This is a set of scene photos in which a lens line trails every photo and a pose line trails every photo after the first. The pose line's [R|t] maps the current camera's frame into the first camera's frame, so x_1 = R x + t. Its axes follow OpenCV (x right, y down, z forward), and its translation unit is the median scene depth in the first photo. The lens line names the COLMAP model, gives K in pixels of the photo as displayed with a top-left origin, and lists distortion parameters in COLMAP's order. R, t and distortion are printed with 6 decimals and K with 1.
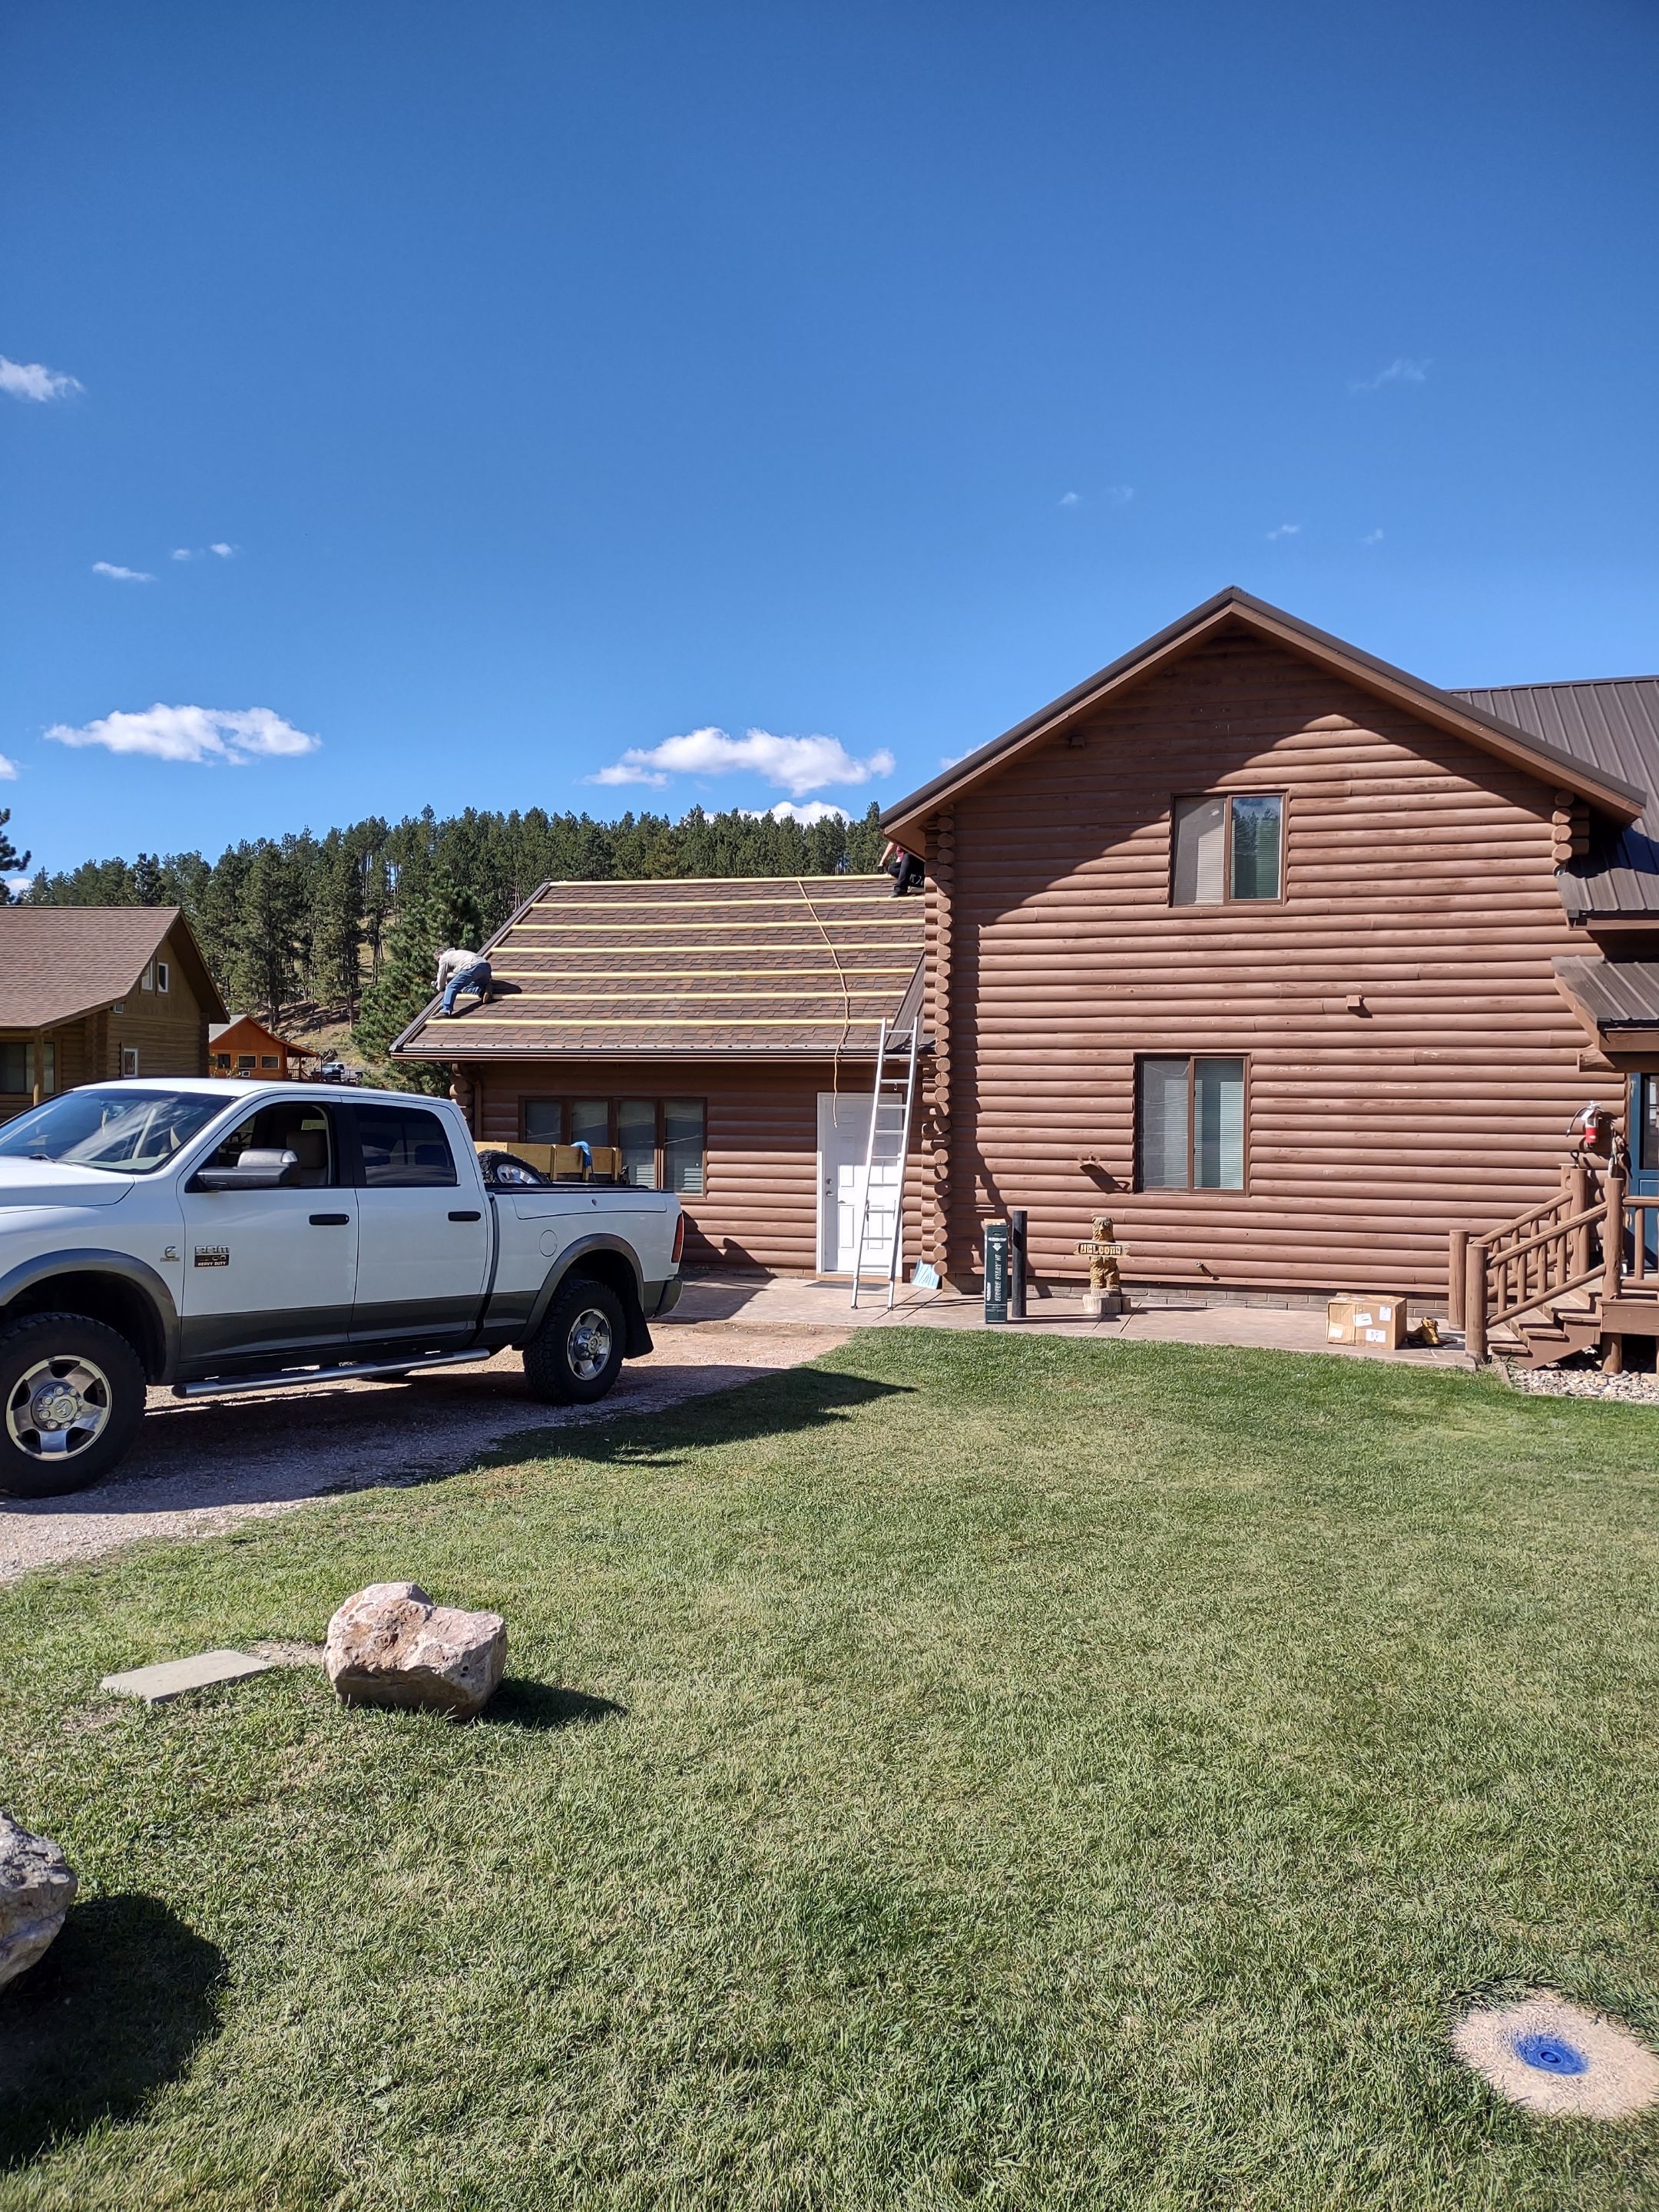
lens RADIAL K [[1598.1, 0, 829.5], [0, 1598.1, 1106.0], [0, 0, 1]] dist [0.056238, -0.003301]
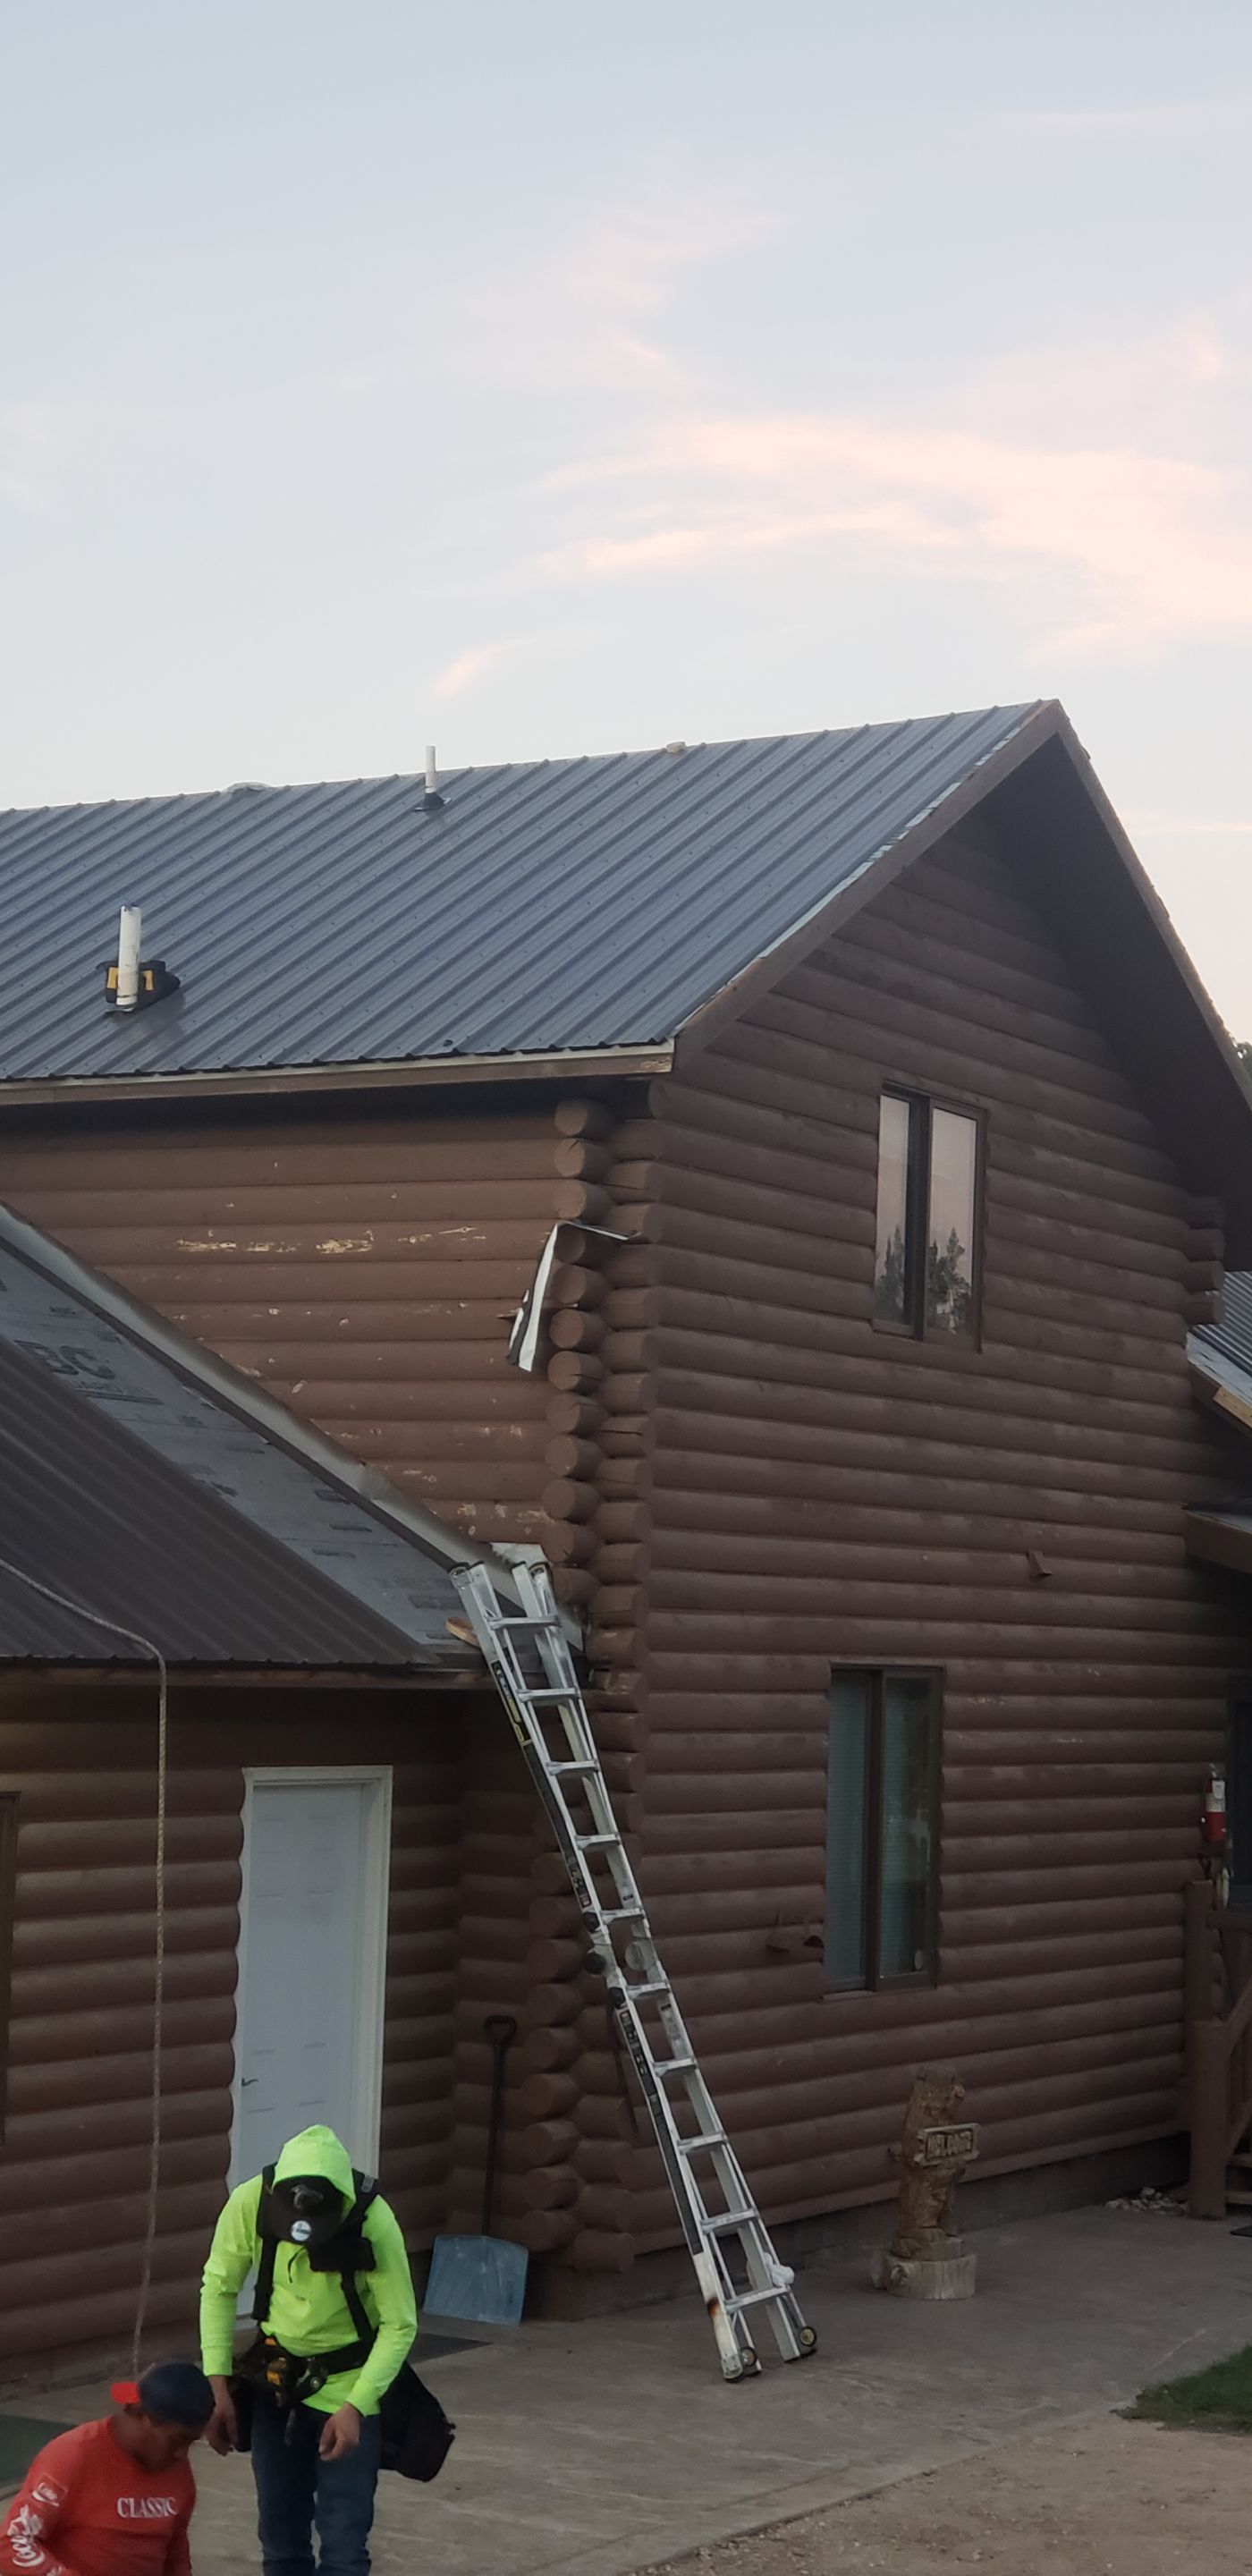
lens RADIAL K [[4107.8, 0, 555.5], [0, 4107.8, 1285.5], [0, 0, 1]] dist [0.160092, 0.134023]
pose [[0.246142, 0.085257, 0.965477, -0.904781], [-0.014611, 0.996337, -0.084257, -0.040477], [-0.969124, 0.006633, 0.246486, 0.812548]]
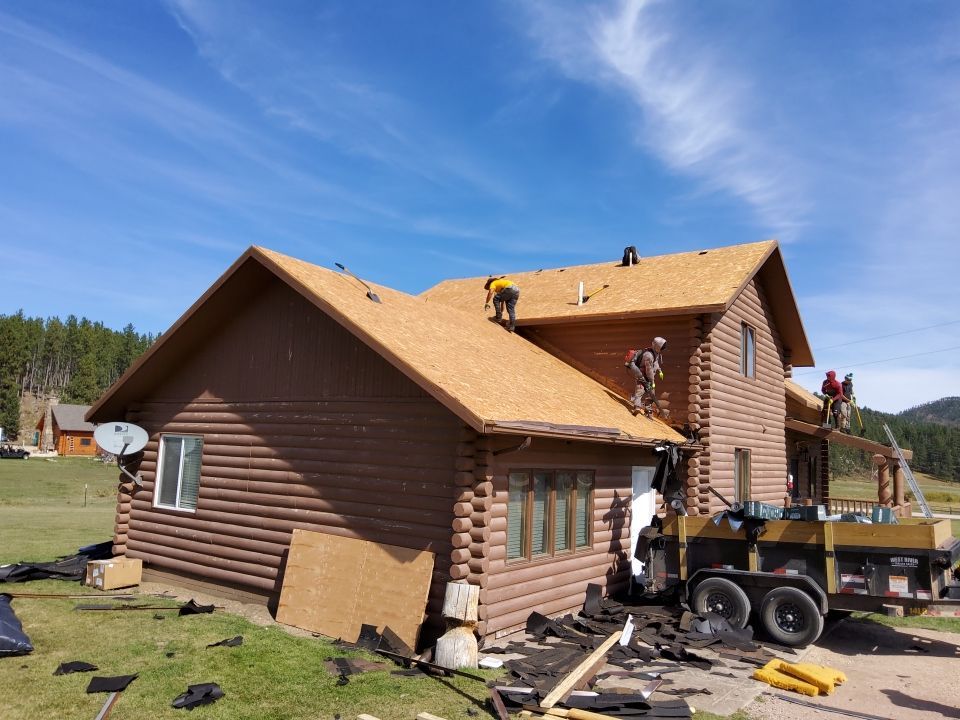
lens RADIAL K [[725.2, 0, 480.0], [0, 725.2, 360.0], [0, 0, 1]] dist [0.080889, -0.165359]
pose [[0.328543, 0.124387, 0.936262, -0.757834], [-0.031168, 0.992178, -0.120878, -0.021756], [-0.943975, 0.010533, 0.329850, 1.012299]]
